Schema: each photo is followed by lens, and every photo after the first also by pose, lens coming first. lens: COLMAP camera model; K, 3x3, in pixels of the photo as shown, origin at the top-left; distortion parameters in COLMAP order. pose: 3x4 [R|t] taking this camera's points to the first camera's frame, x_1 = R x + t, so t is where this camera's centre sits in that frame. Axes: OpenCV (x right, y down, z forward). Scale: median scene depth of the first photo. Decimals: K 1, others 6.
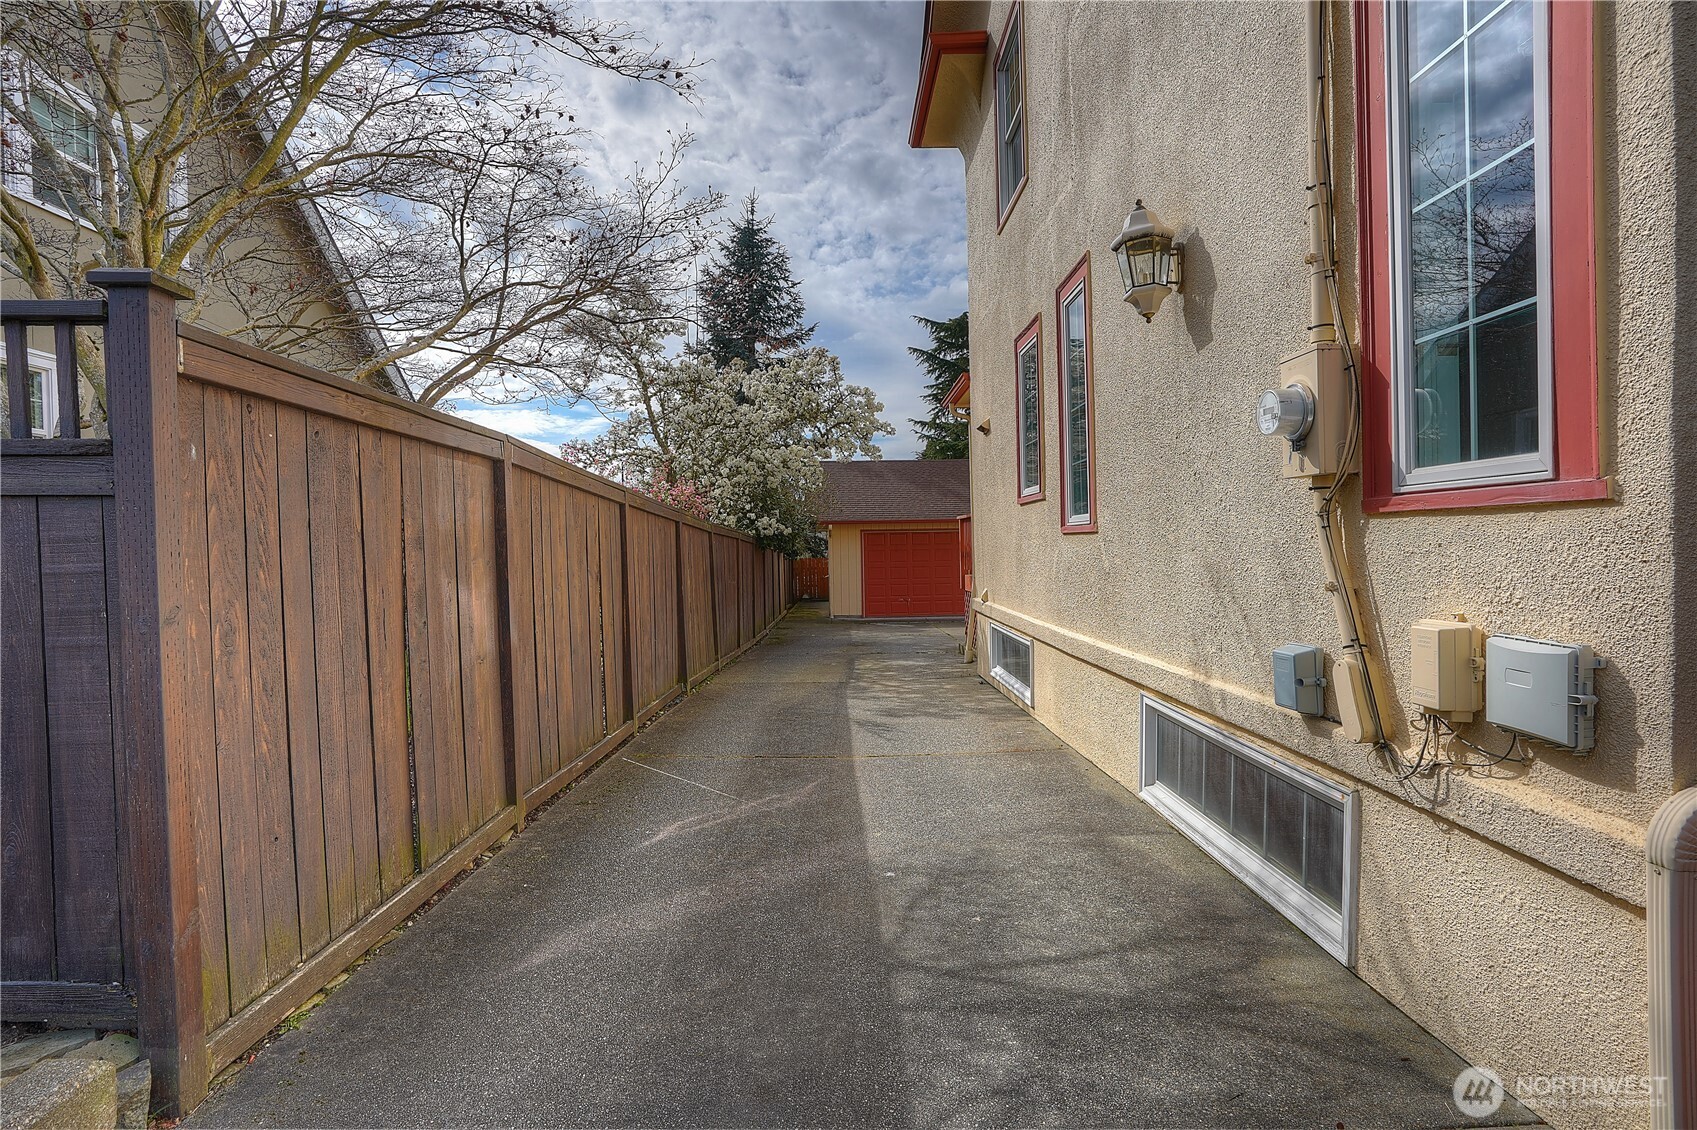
lens RADIAL K [[822.7, 0, 848.5], [0, 822.7, 565.0], [0, 0, 1]] dist [0.000014, -0.000002]
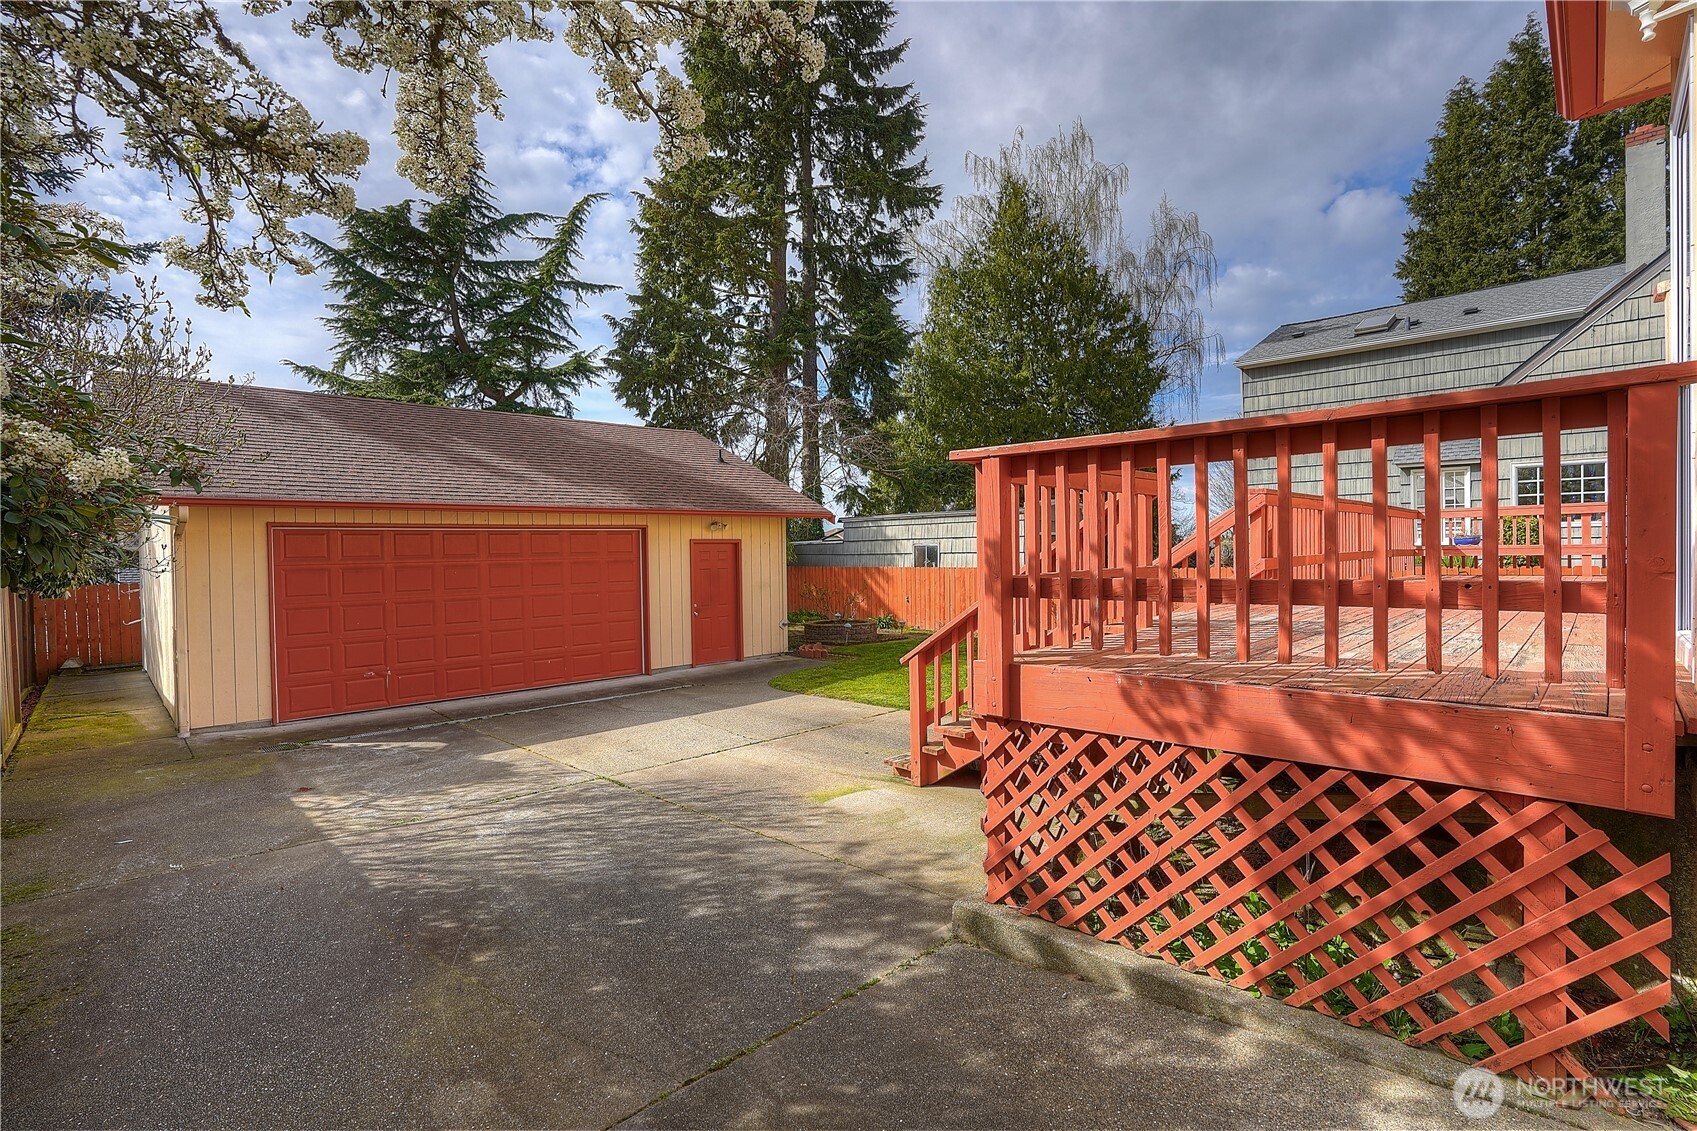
lens RADIAL K [[781.5, 0, 848.5], [0, 781.5, 565.5], [0, 0, 1]] dist [-0.017704, 0.000056]
pose [[0.723199, 0.005372, 0.690619, -0.030421], [0.006339, 0.999876, -0.014416, -0.007774], [-0.690610, 0.014804, 0.723075, 0.341013]]
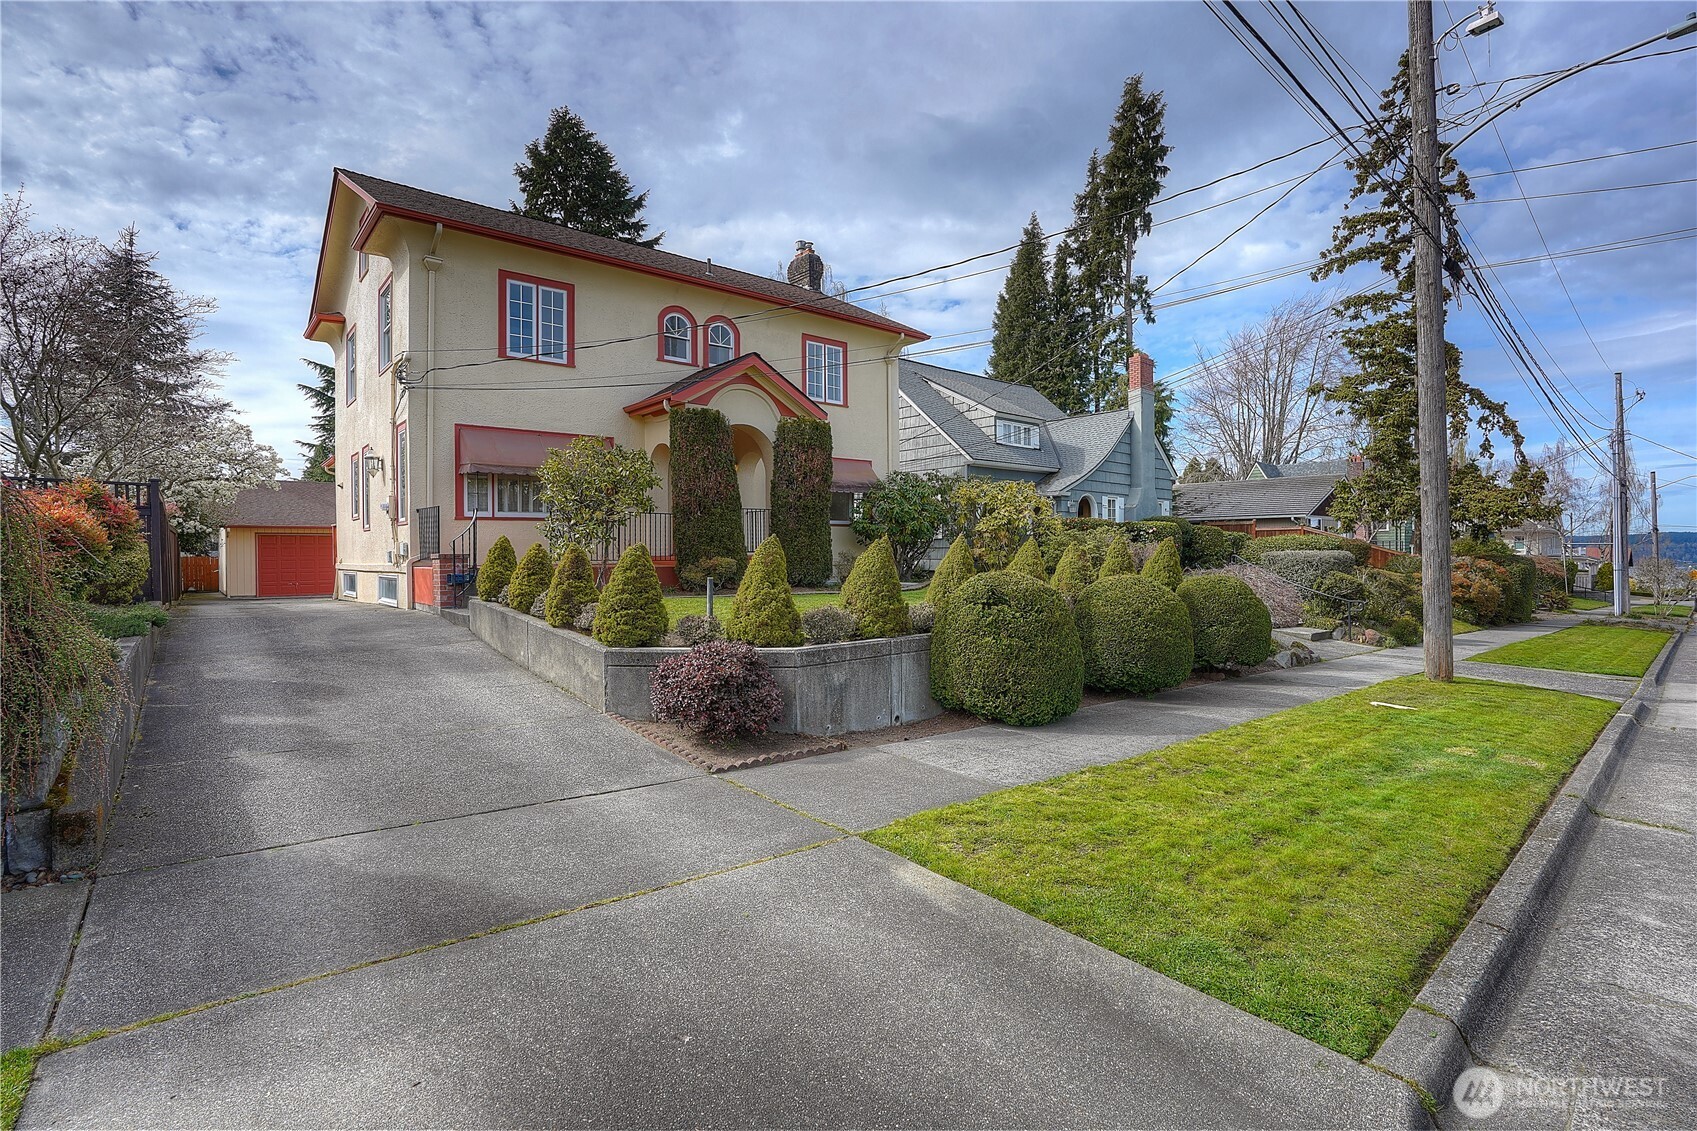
lens RADIAL K [[781.5, 0, 848.5], [0, 781.5, 565.5], [0, 0, 1]] dist [-0.017704, 0.000056]
pose [[0.766578, 0.009723, 0.642078, -0.036892], [0.001672, 0.999852, -0.017136, 0.025202], [-0.642149, 0.014210, 0.766448, -0.427127]]
